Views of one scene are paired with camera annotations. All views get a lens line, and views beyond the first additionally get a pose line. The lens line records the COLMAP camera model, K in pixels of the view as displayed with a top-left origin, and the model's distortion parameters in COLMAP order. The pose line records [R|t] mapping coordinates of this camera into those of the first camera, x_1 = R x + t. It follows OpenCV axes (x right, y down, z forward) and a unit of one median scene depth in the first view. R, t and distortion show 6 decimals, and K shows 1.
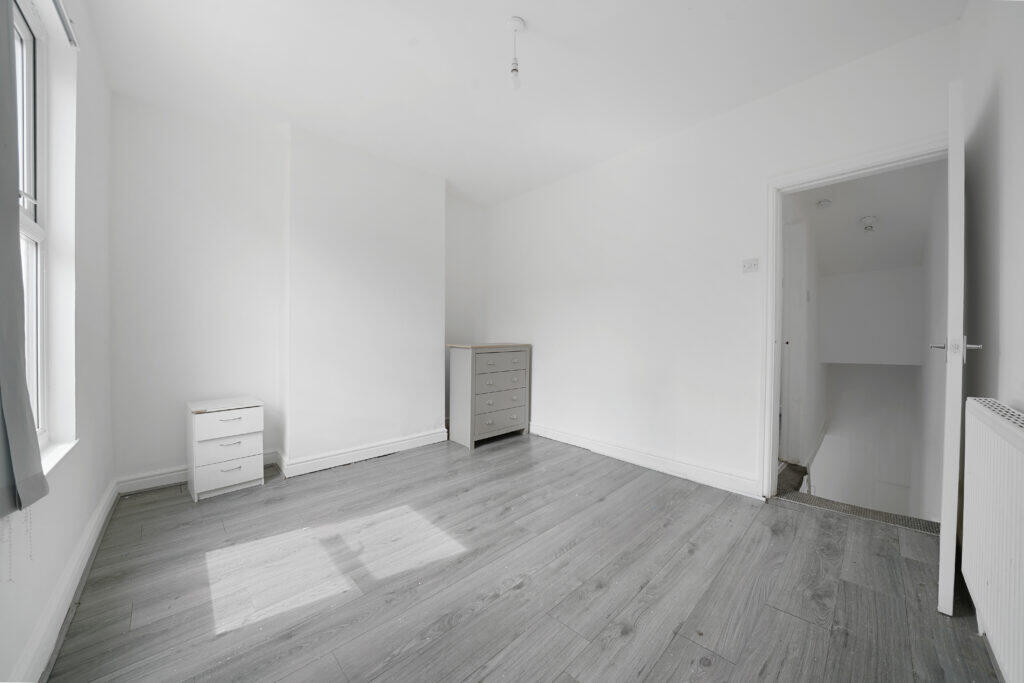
lens RADIAL K [[353.4, 0, 512.5], [0, 353.4, 342.0], [0, 0, 1]] dist [-0.020027, 0.000217]
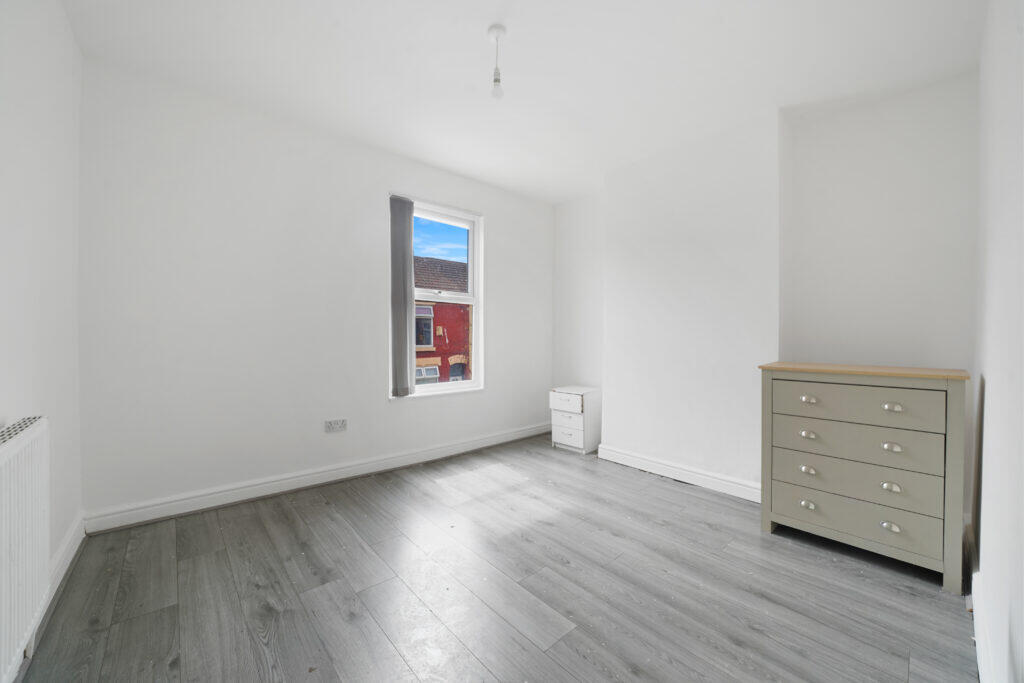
lens RADIAL K [[397.6, 0, 511.8], [0, 397.6, 336.2], [0, 0, 1]] dist [0.000173, -0.000024]
pose [[-0.053618, 0.004537, -0.998551, 0.841780], [-0.015275, 0.999869, 0.005364, -0.048752], [0.998445, 0.015540, -0.053542, 0.821299]]
